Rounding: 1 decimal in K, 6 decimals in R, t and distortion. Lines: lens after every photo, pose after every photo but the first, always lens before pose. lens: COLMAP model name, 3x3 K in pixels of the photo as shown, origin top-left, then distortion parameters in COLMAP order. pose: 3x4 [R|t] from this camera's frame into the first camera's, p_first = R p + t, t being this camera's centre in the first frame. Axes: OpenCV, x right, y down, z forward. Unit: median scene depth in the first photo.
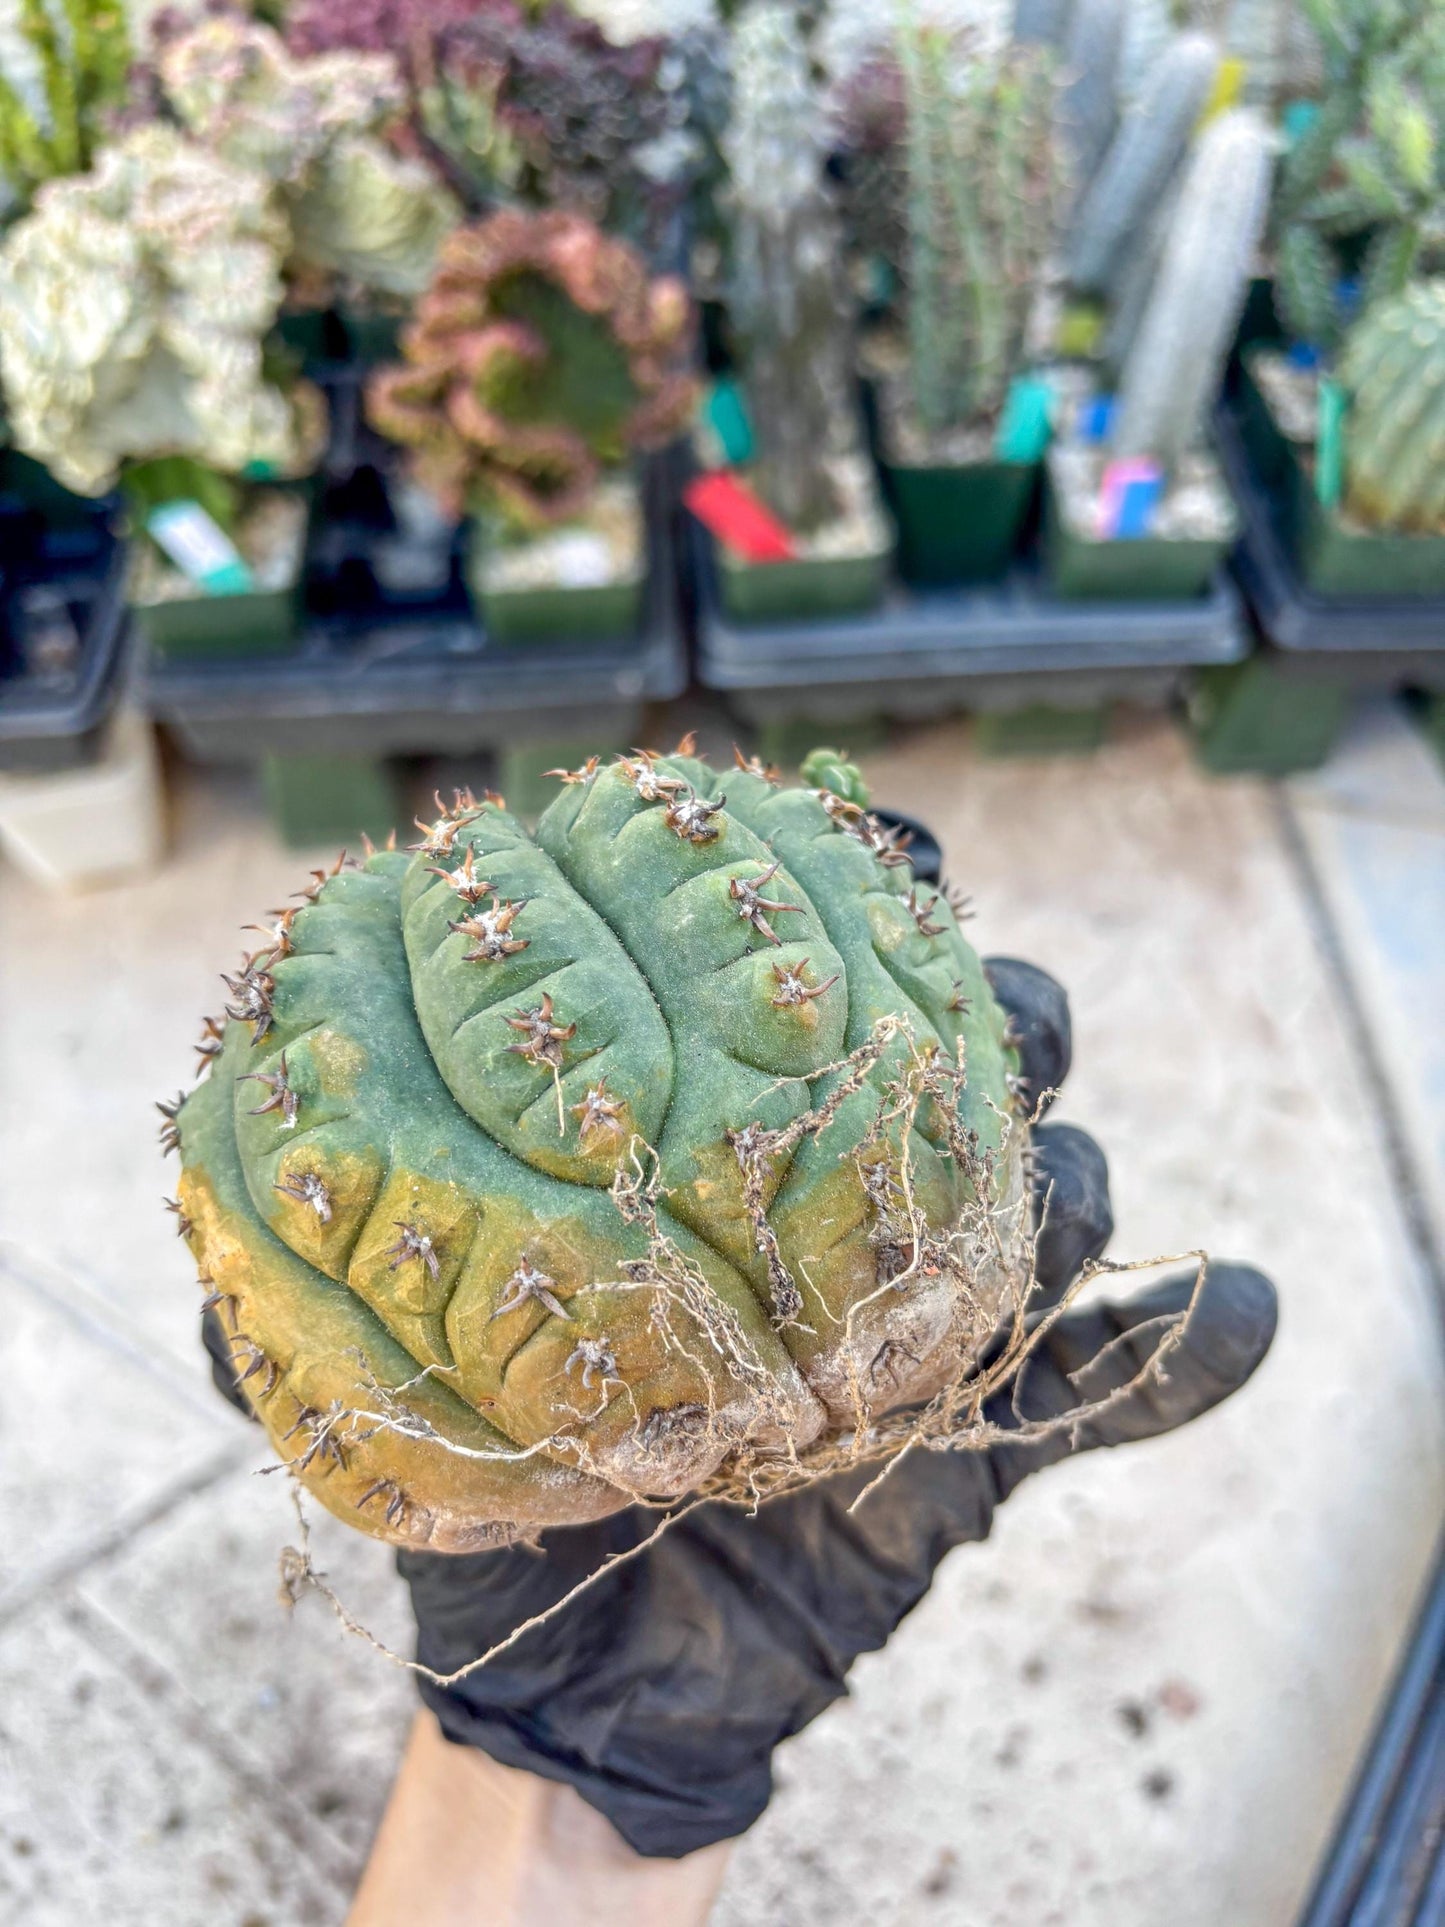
lens RADIAL K [[1538.8, 0, 722.5], [0, 1538.8, 963.5], [0, 0, 1]] dist [0.001580, -0.020807]
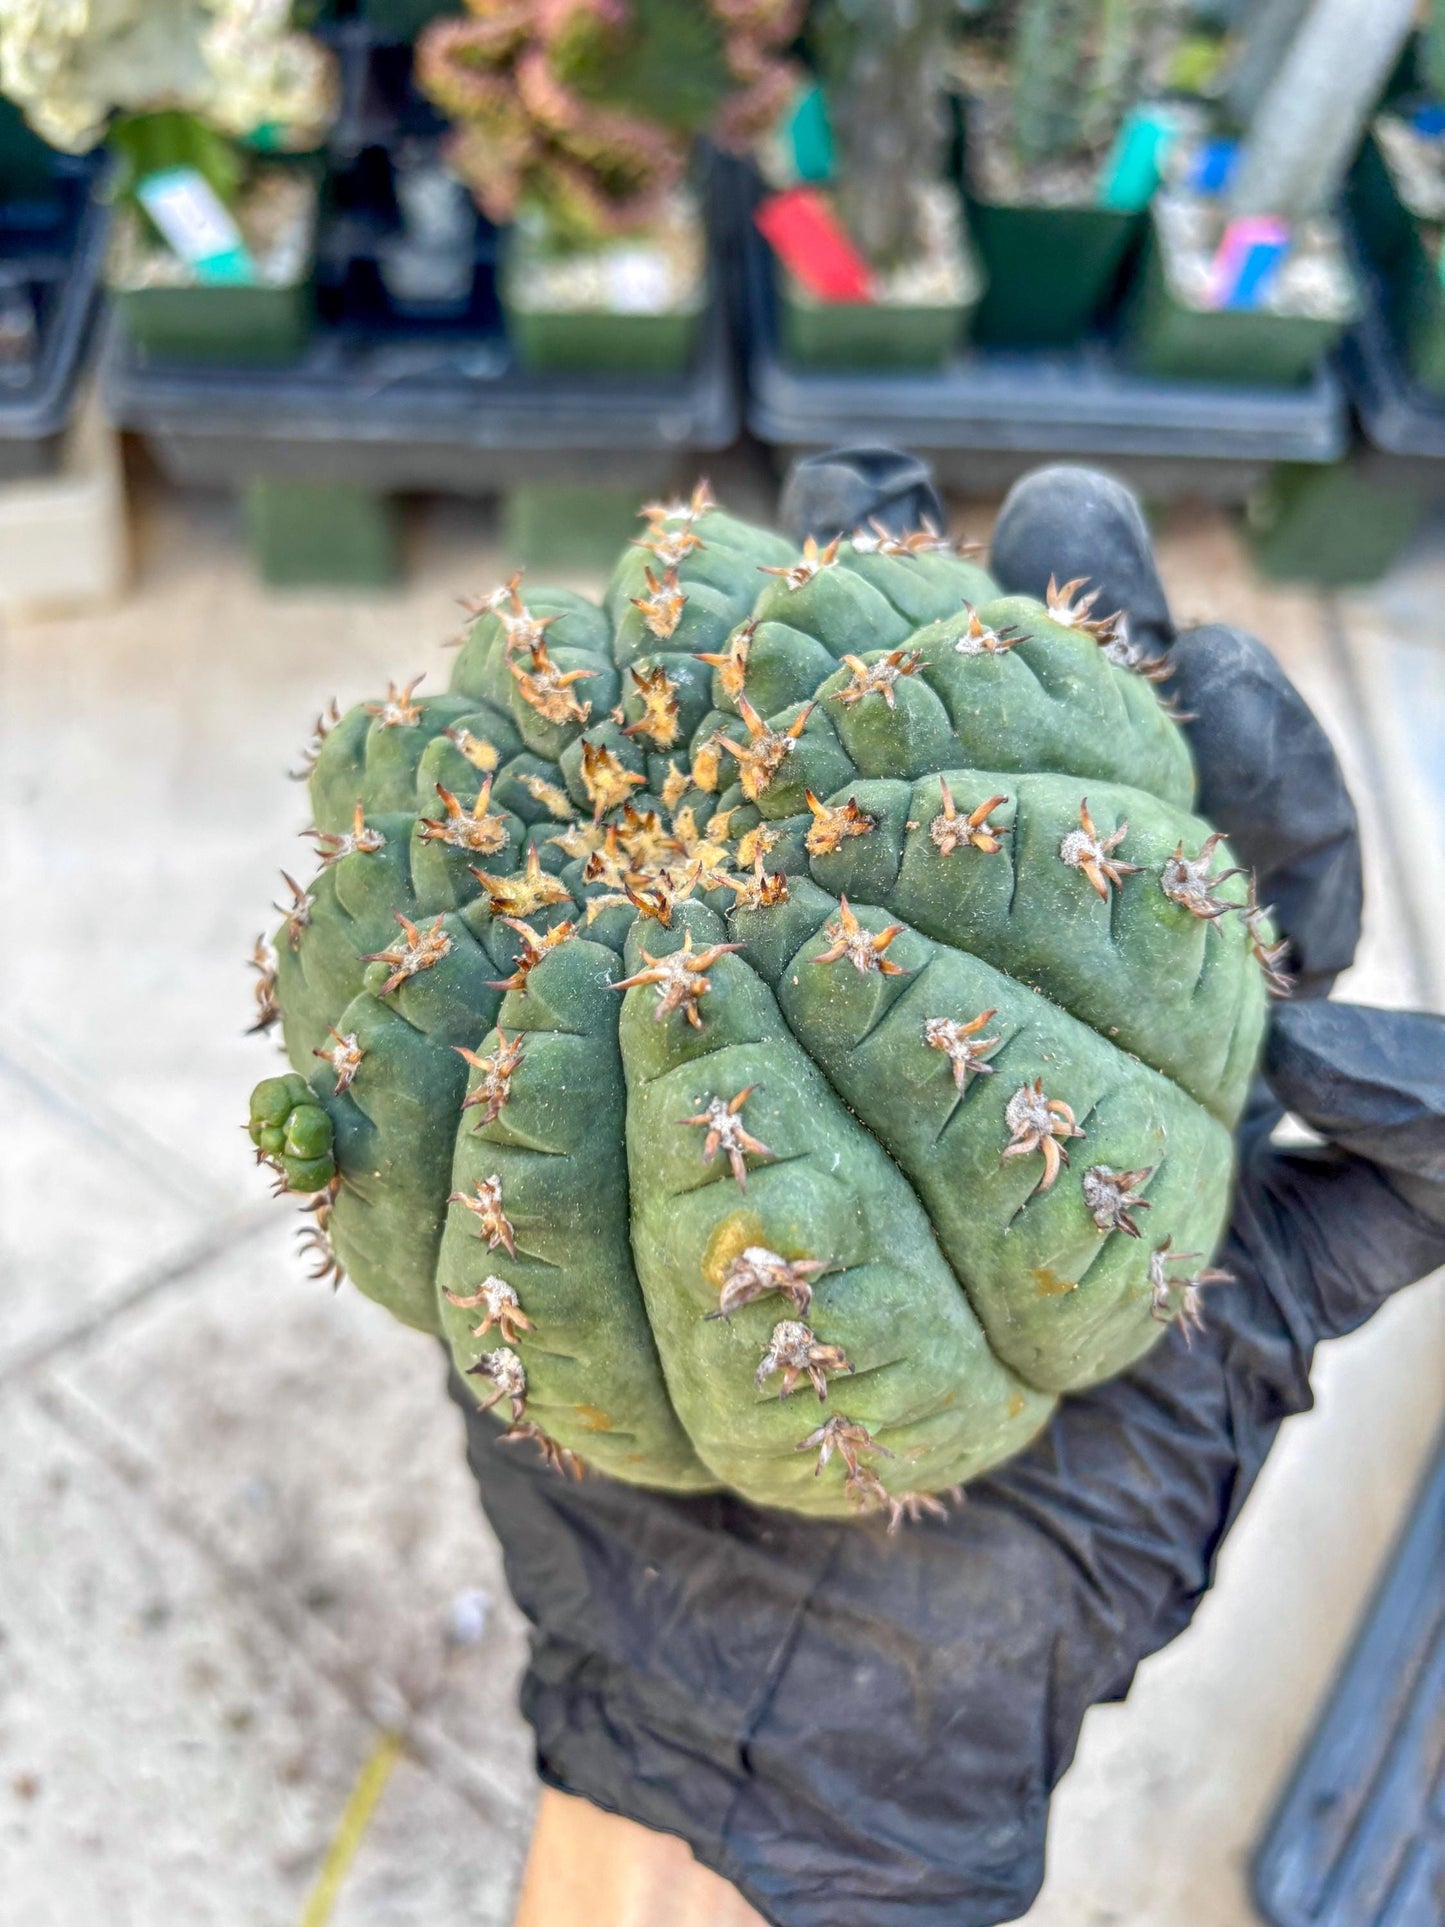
lens RADIAL K [[1538.8, 0, 722.5], [0, 1538.8, 963.5], [0, 0, 1]] dist [0.001580, -0.020807]
pose [[0.995833, 0.059822, 0.068834, -0.077861], [-0.069258, 0.987141, 0.144071, -0.007130], [-0.059330, -0.148238, 0.987170, 0.070198]]
